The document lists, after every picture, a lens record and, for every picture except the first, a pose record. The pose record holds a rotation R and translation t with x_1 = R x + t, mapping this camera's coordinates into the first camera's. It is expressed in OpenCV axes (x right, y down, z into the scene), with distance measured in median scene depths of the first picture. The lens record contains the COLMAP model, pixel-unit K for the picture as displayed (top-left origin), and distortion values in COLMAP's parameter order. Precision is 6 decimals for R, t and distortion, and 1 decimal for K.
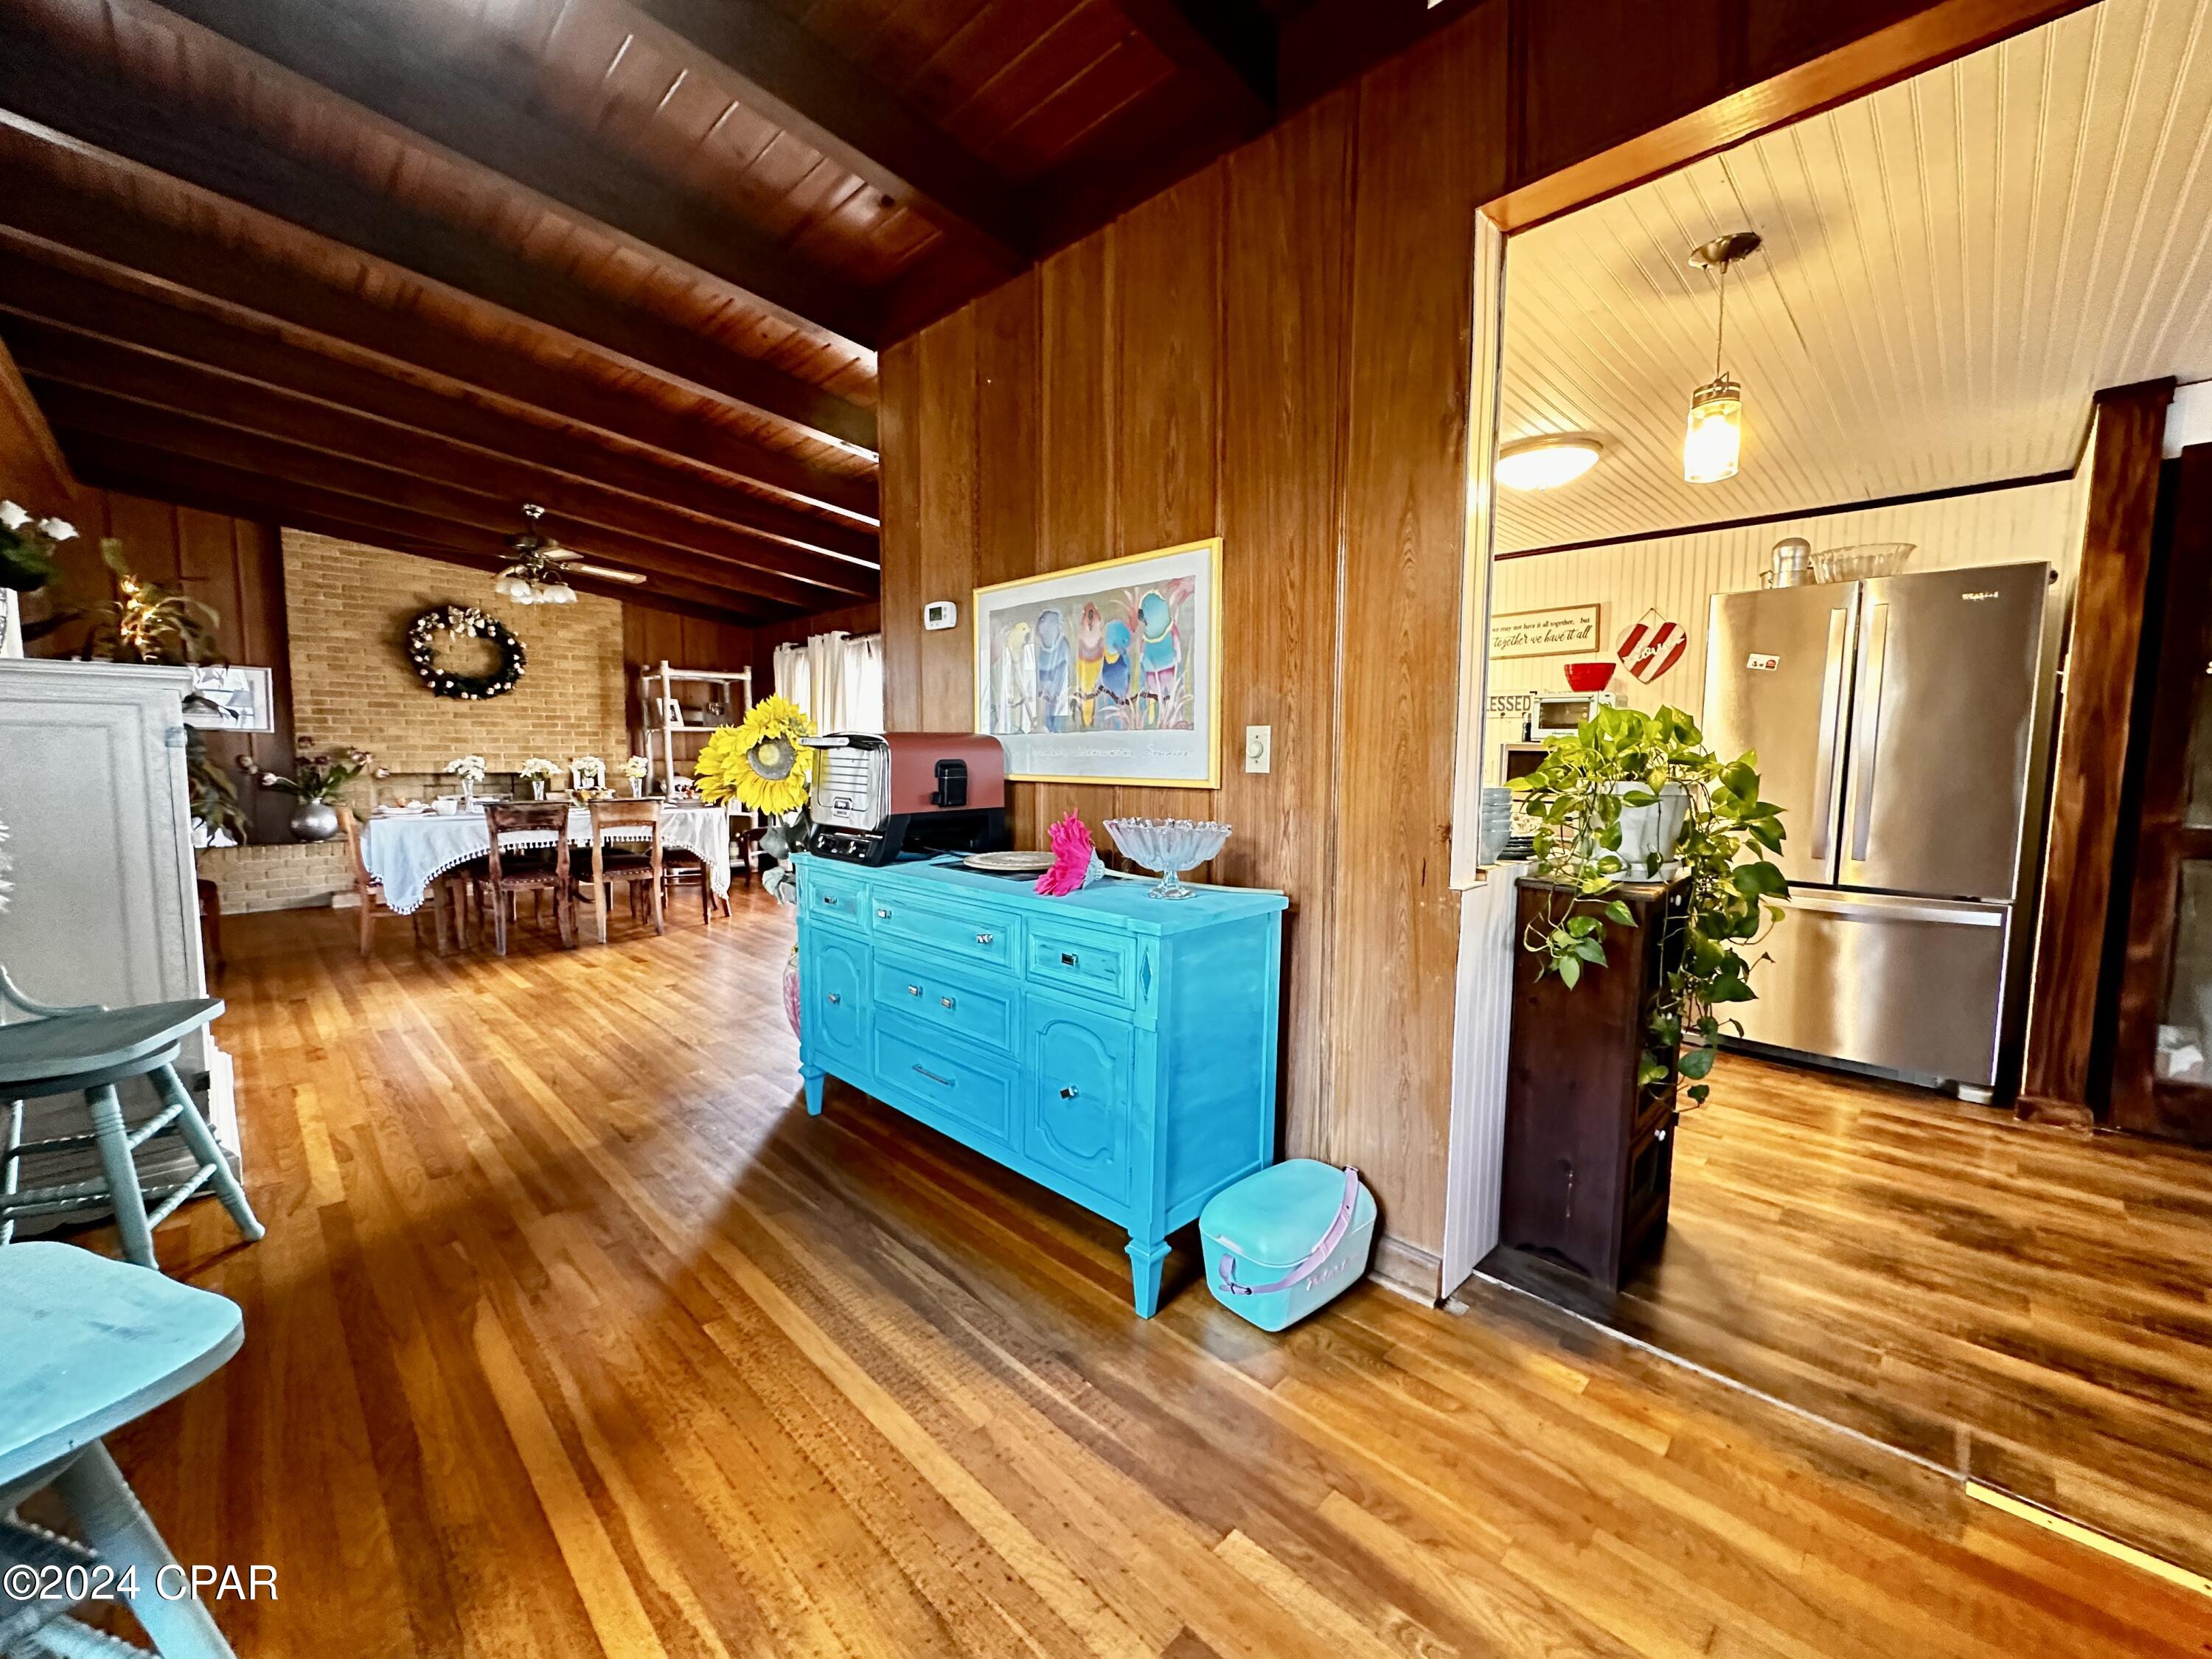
lens RADIAL K [[883.8, 0, 1106.0], [0, 883.8, 828.7], [0, 0, 1]] dist [-0.003822, 0.000411]
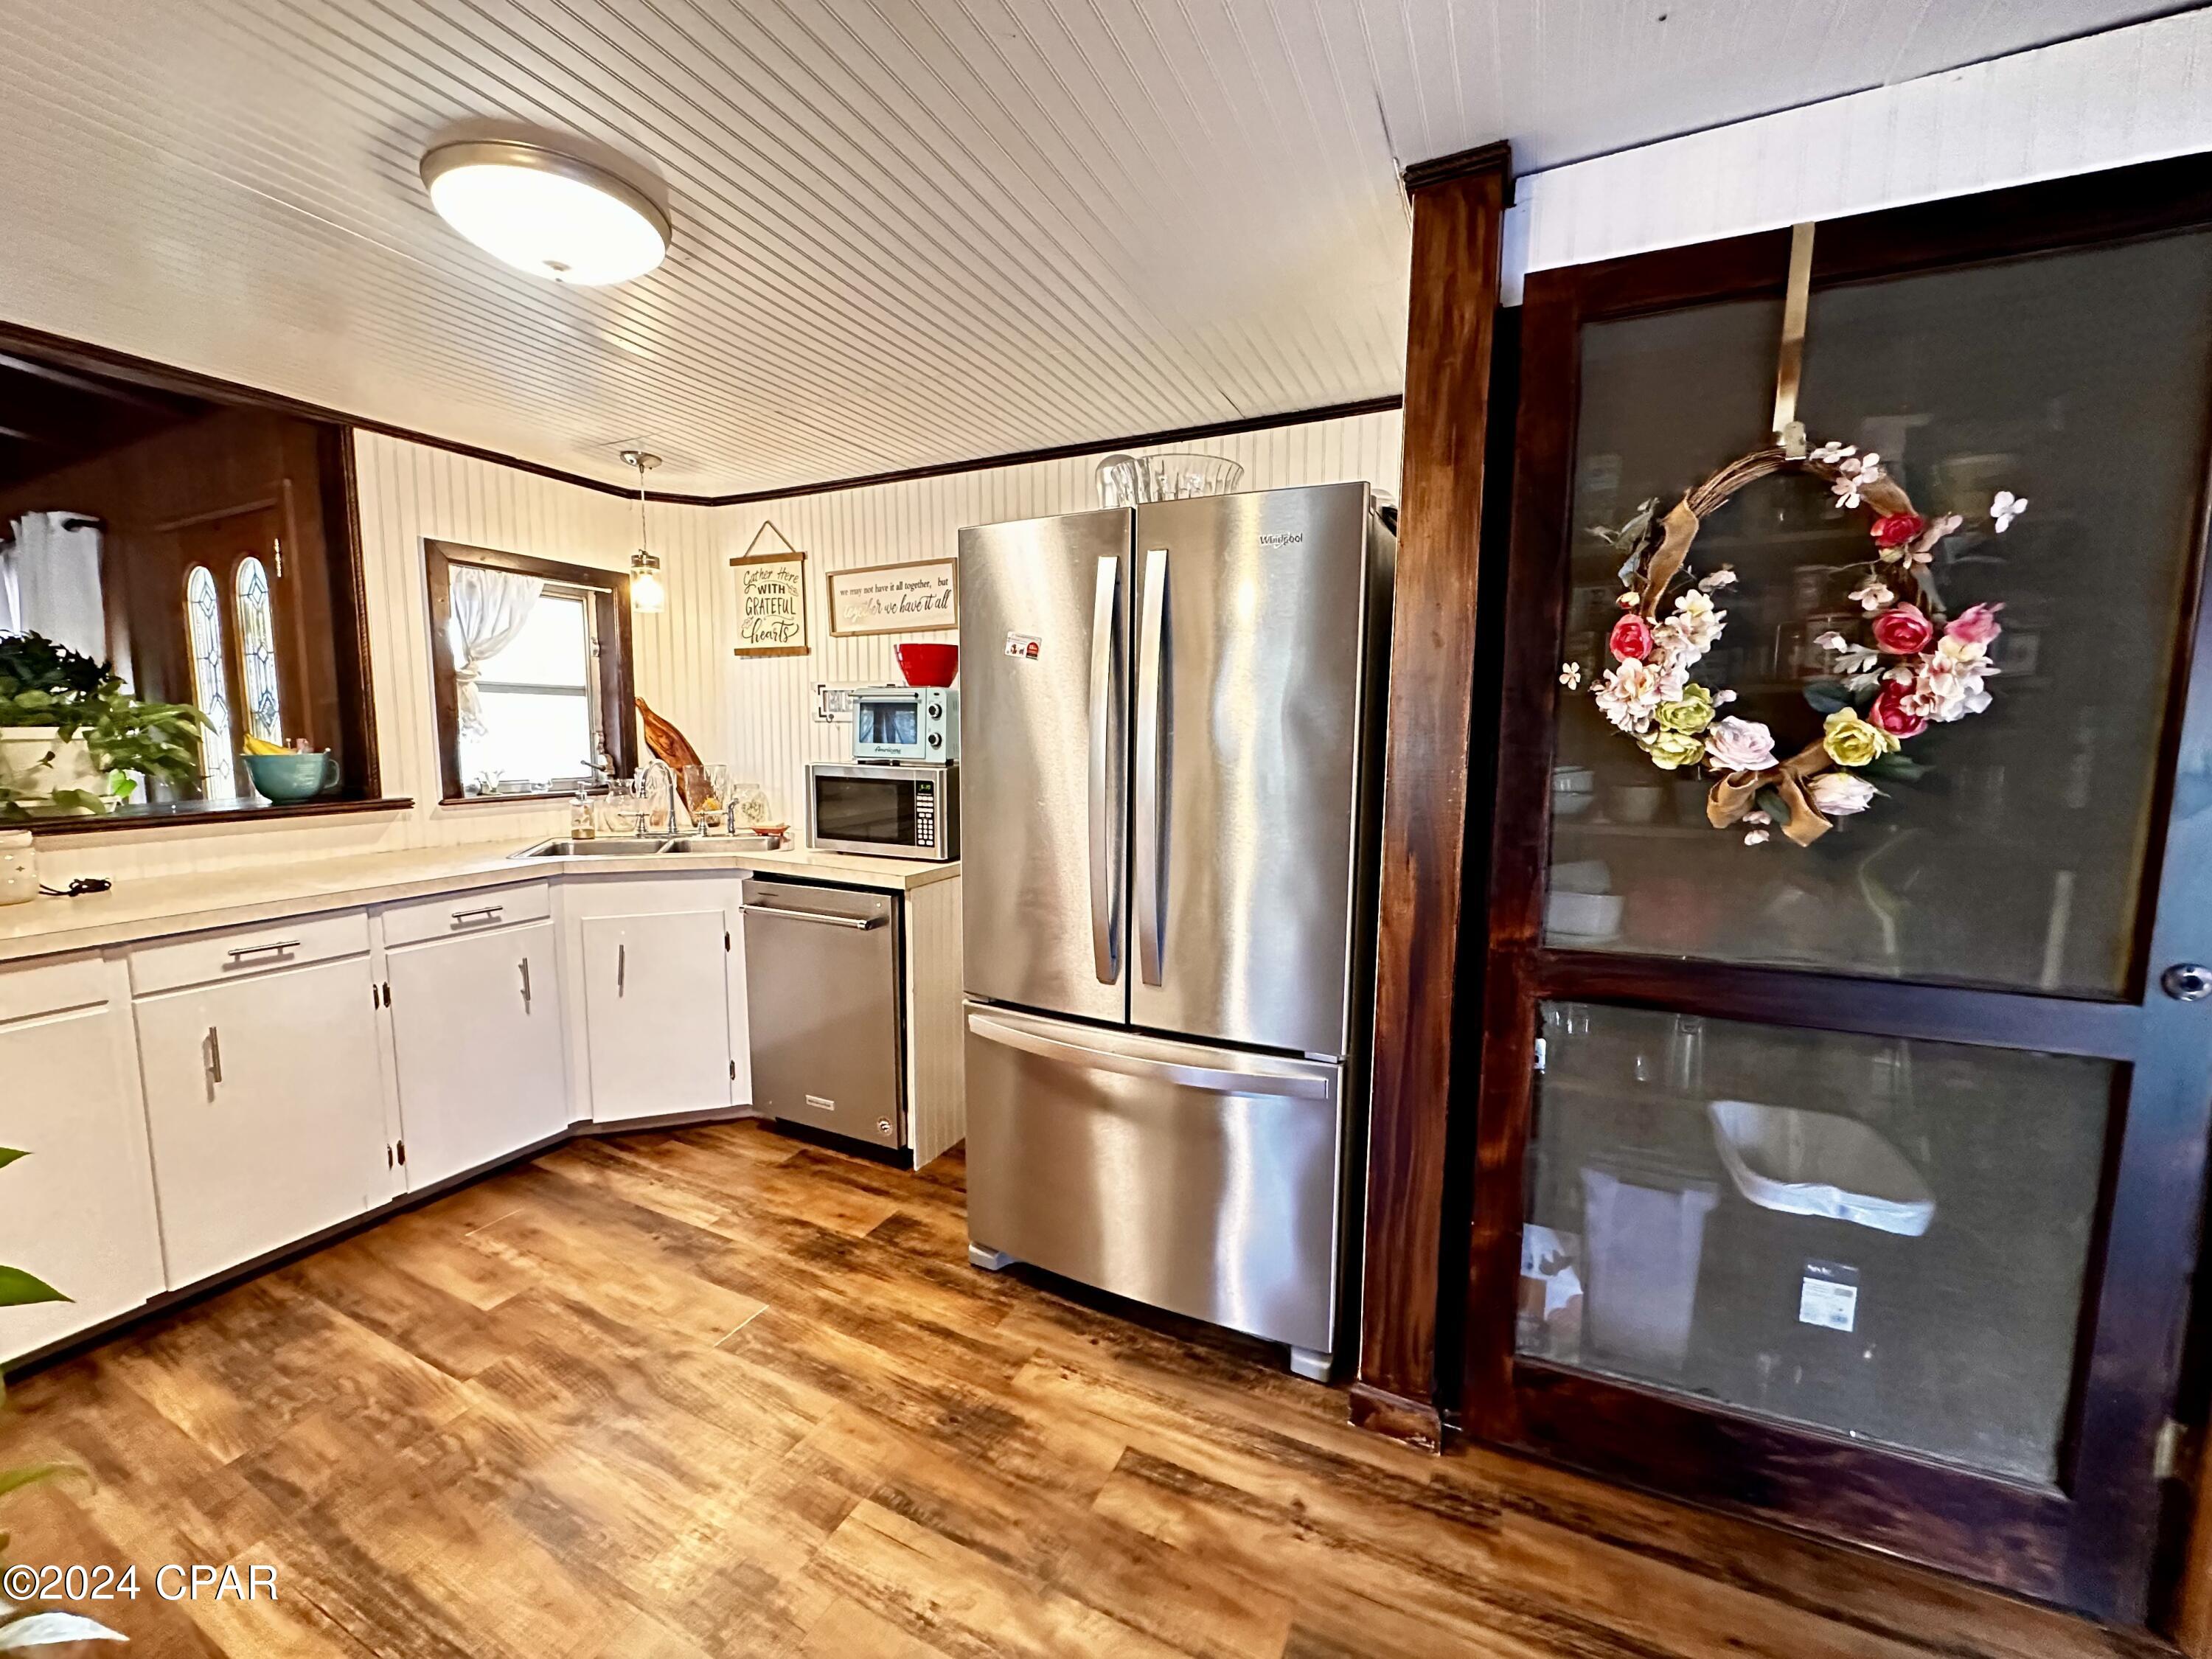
lens RADIAL K [[883.8, 0, 1106.0], [0, 883.8, 828.7], [0, 0, 1]] dist [-0.003822, 0.000411]
pose [[0.945474, -0.036599, 0.323634, 0.598548], [0.029468, 0.999203, 0.026909, -0.081641], [-0.324361, -0.015905, 0.945800, 0.422469]]
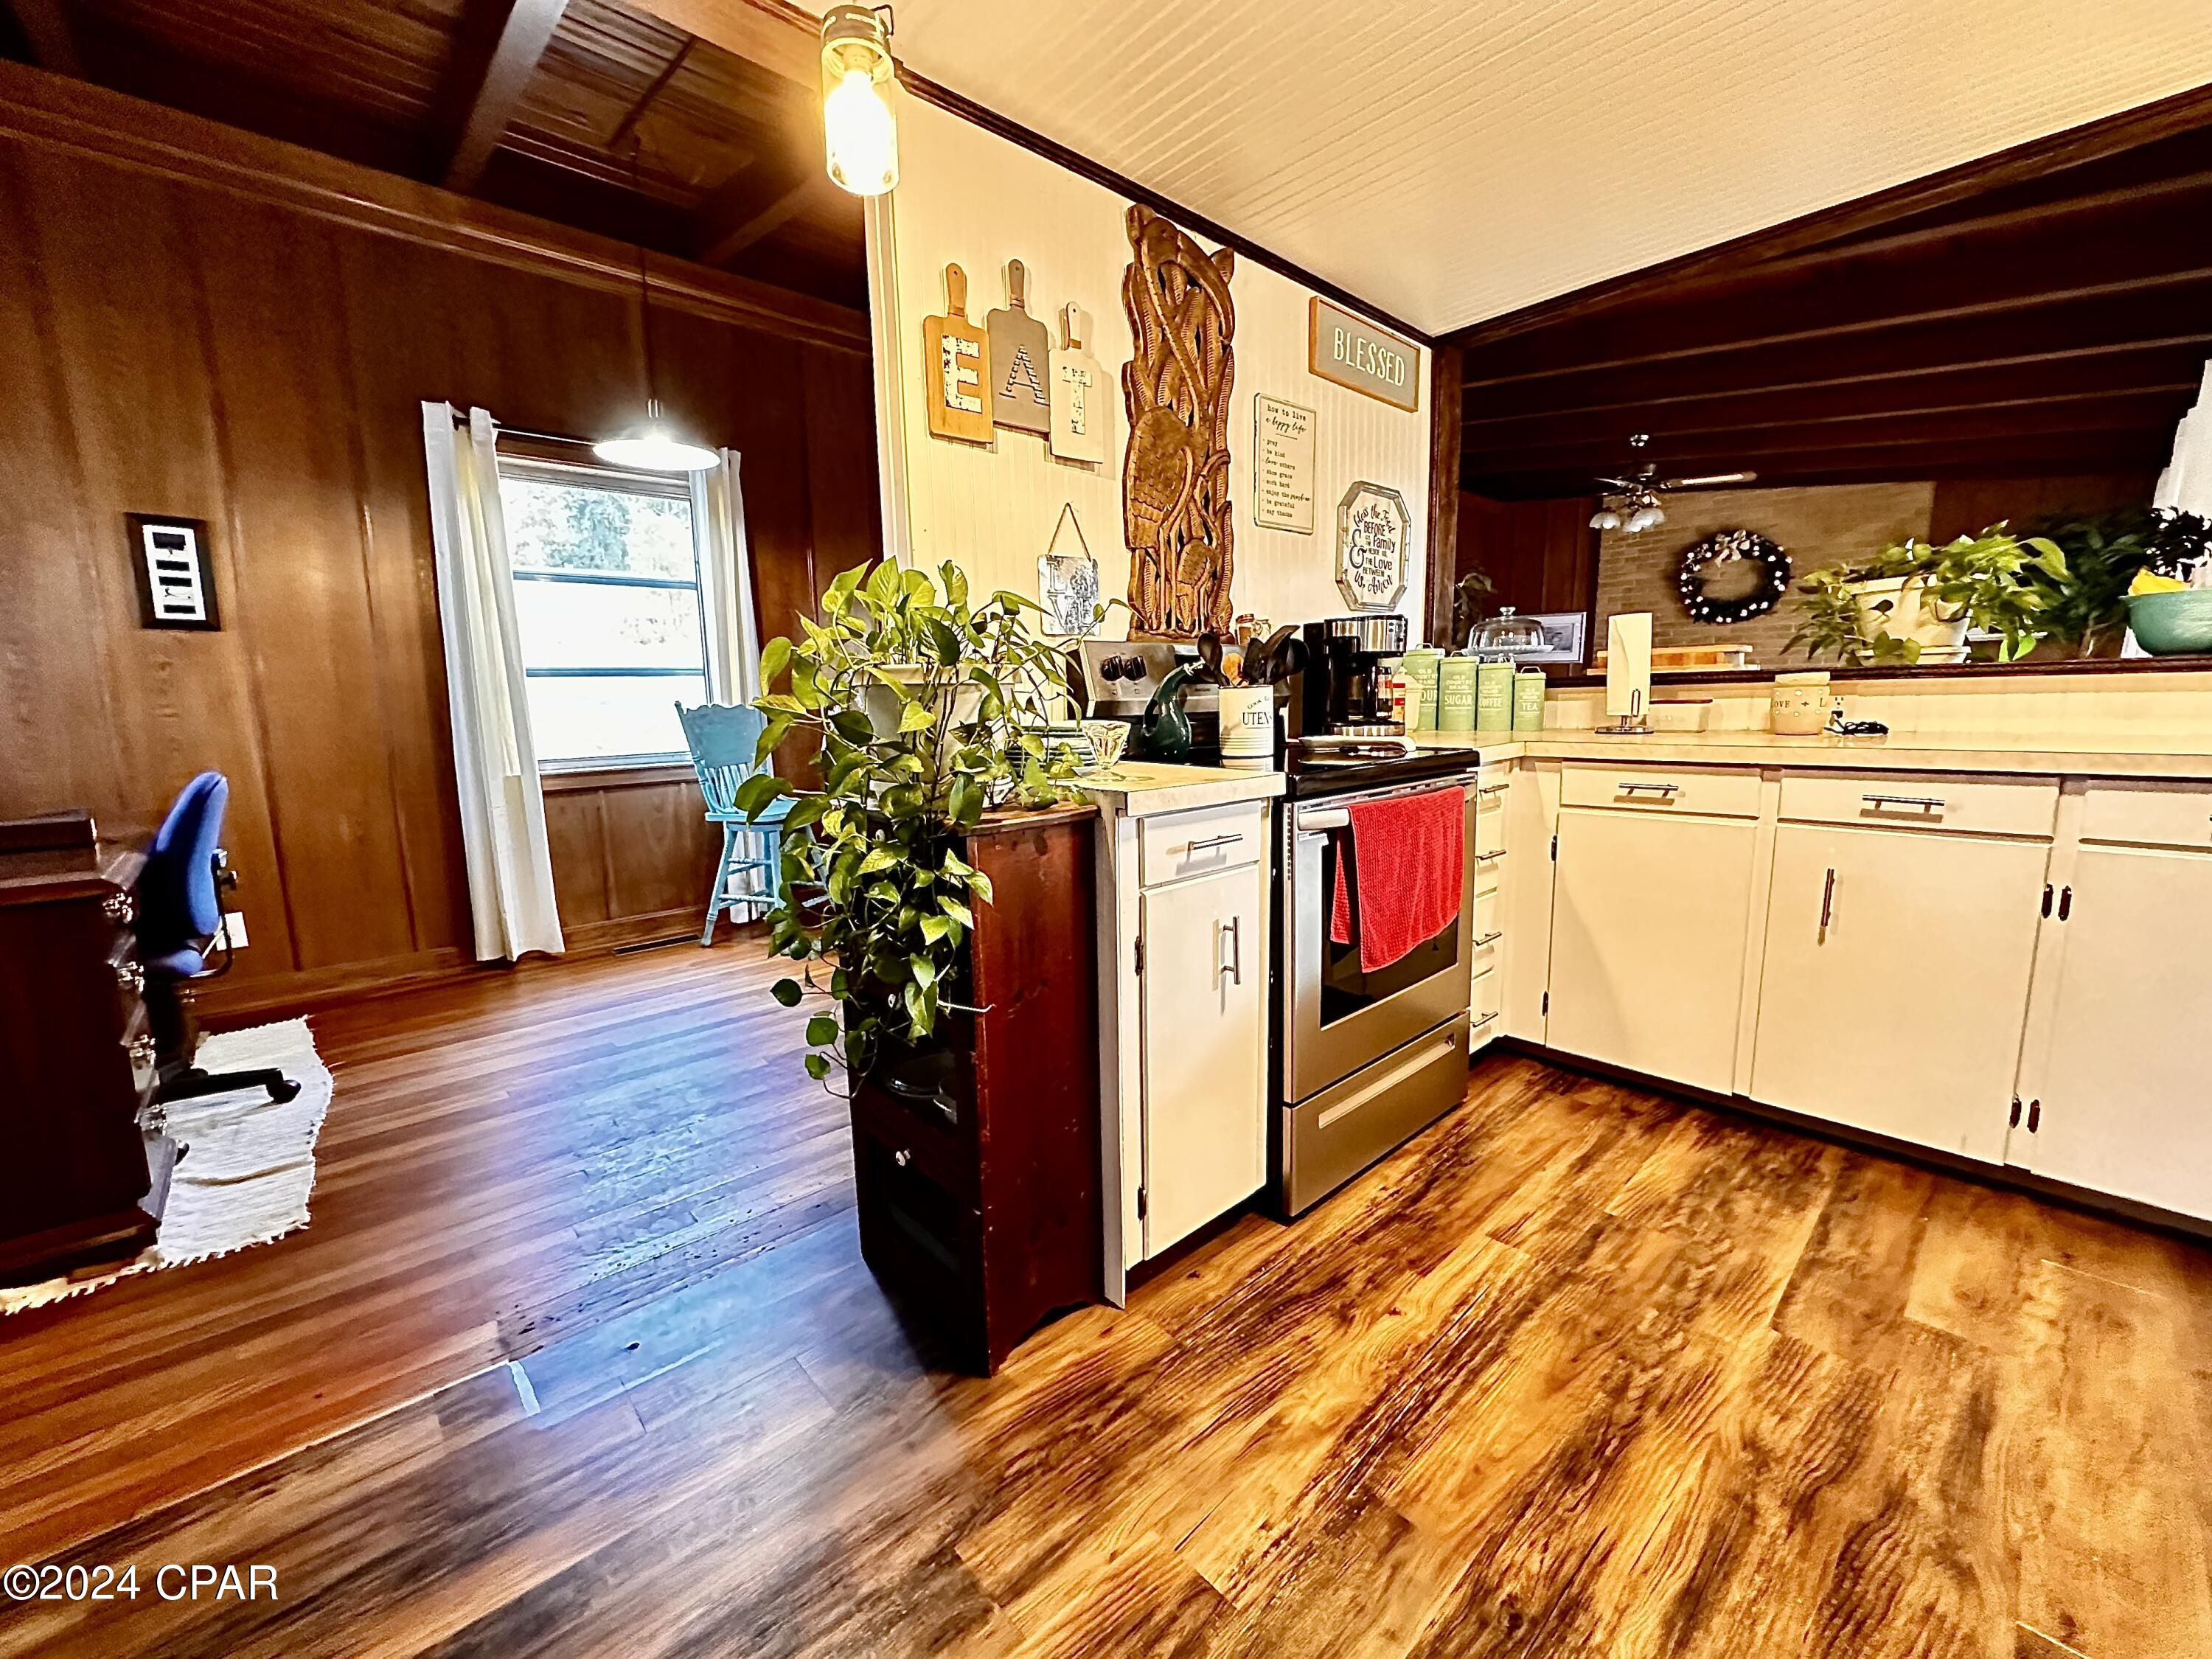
lens RADIAL K [[883.8, 0, 1106.0], [0, 883.8, 828.7], [0, 0, 1]] dist [-0.003822, 0.000411]
pose [[-0.043778, 0.149081, -0.987856, 0.803159], [-0.073447, 0.985647, 0.152002, -0.028187], [0.996338, 0.079209, -0.032200, 0.721533]]
